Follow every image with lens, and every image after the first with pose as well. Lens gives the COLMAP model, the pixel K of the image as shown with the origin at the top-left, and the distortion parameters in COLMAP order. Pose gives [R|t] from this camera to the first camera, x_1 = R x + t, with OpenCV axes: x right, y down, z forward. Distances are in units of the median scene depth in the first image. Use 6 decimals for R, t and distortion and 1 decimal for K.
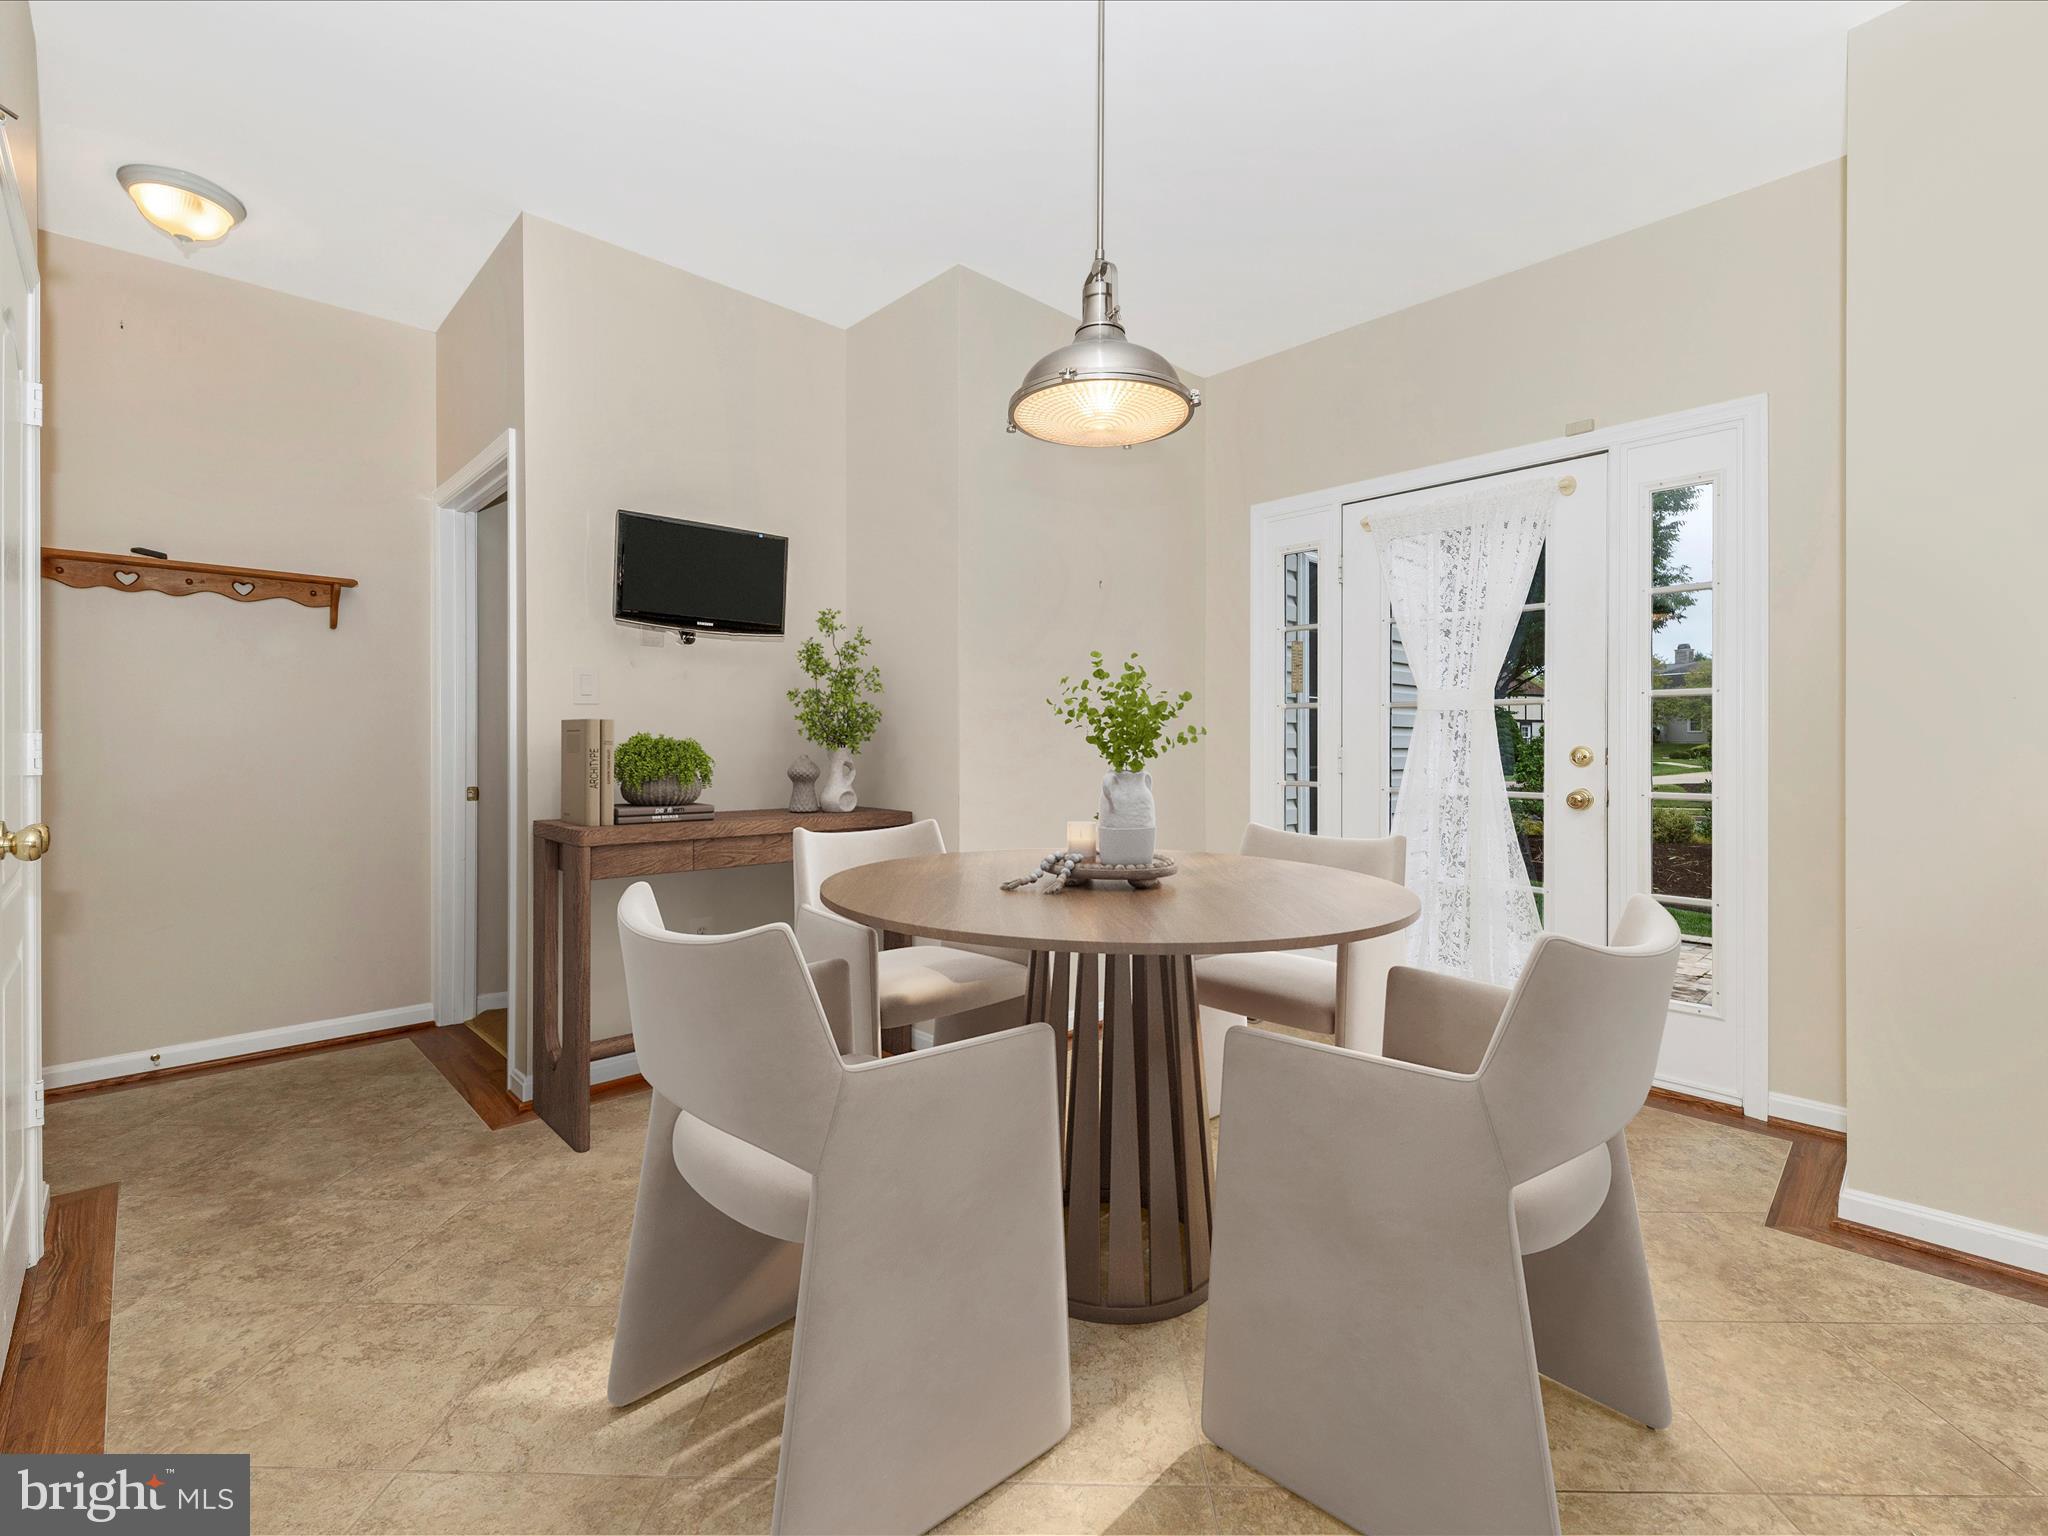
lens RADIAL K [[918.5, 0, 1022.3], [0, 918.5, 739.6], [0, 0, 1]] dist [0.000841, -0.000031]
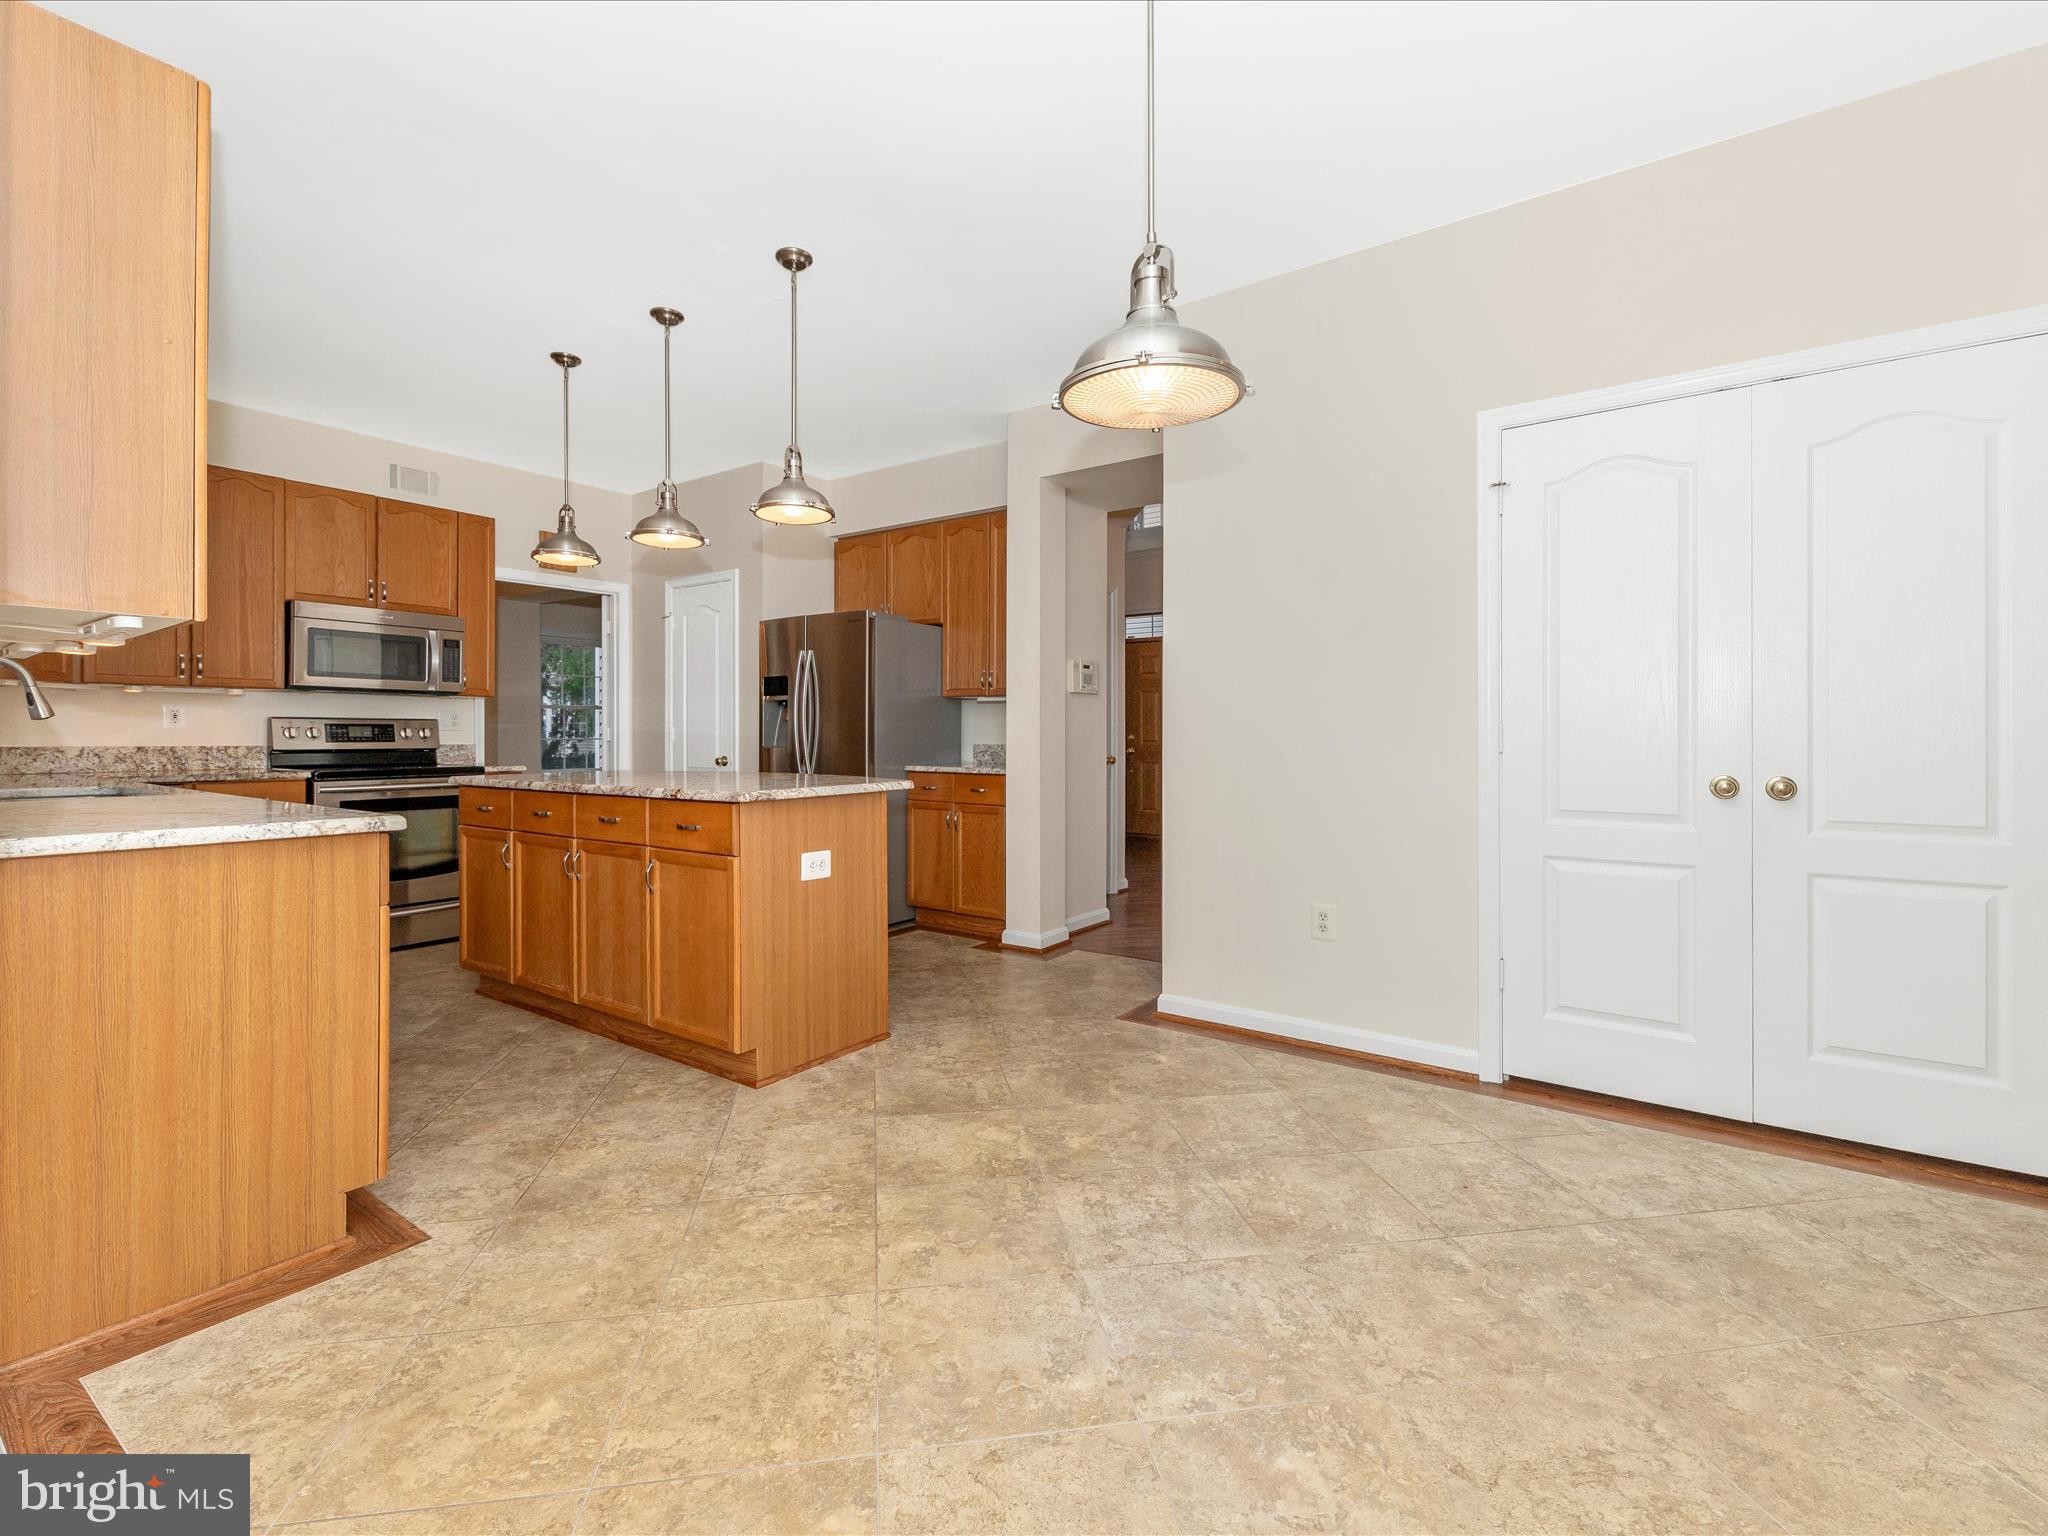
lens RADIAL K [[918.5, 0, 1022.3], [0, 918.5, 739.6], [0, 0, 1]] dist [0.000841, -0.000031]
pose [[-0.982182, 0.000394, -0.187929, 0.412466], [0.000492, 1.000000, -0.000474, 0.022838], [0.187929, -0.000558, -0.982182, 1.964178]]
